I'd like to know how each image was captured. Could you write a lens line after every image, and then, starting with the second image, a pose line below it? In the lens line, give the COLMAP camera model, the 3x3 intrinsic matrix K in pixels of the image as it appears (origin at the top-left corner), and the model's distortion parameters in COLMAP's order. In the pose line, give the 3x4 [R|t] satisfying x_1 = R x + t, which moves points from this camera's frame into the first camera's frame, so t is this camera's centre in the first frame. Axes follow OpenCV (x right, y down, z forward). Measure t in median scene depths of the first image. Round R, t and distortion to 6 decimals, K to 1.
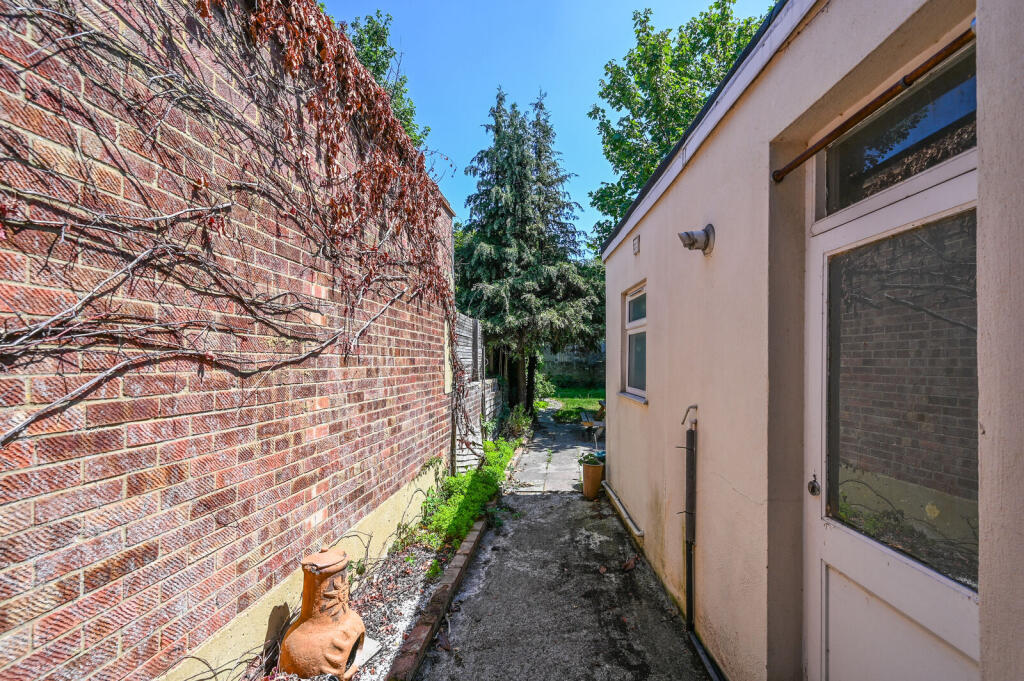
lens RADIAL K [[409.9, 0, 567.1], [0, 409.9, 358.7], [0, 0, 1]] dist [-0.000302, 0.000002]
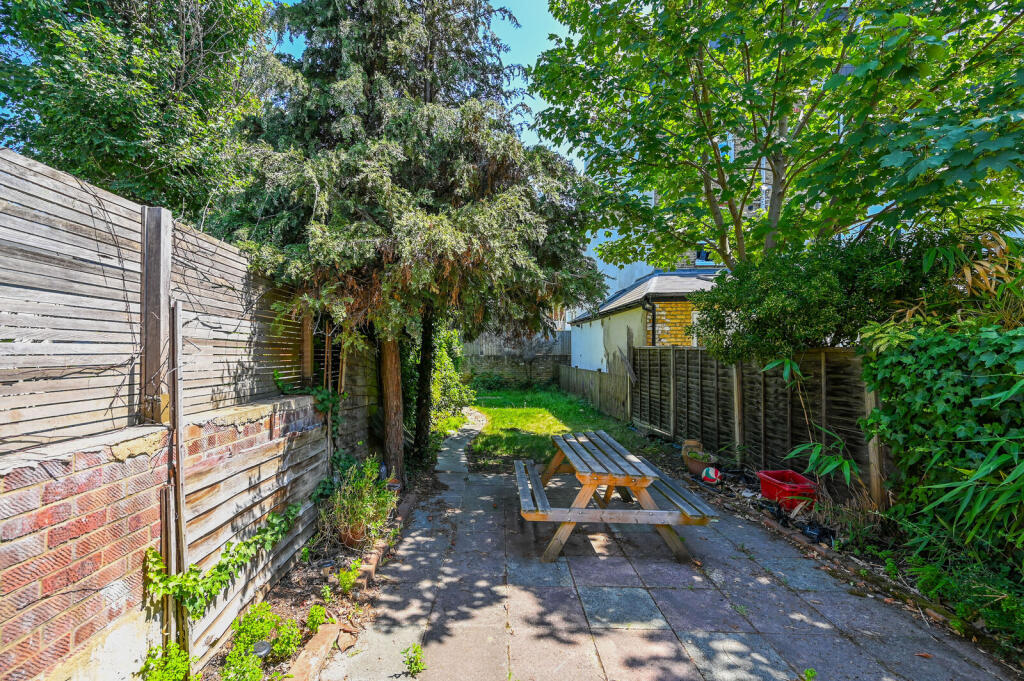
lens RADIAL K [[406.5, 0, 510.4], [0, 406.5, 344.9], [0, 0, 1]] dist [0.000401, 0.000055]
pose [[0.999594, -0.007967, 0.027363, 0.017281], [0.008488, 0.999784, -0.018971, 0.007367], [-0.027206, 0.019195, 0.999446, 0.619169]]
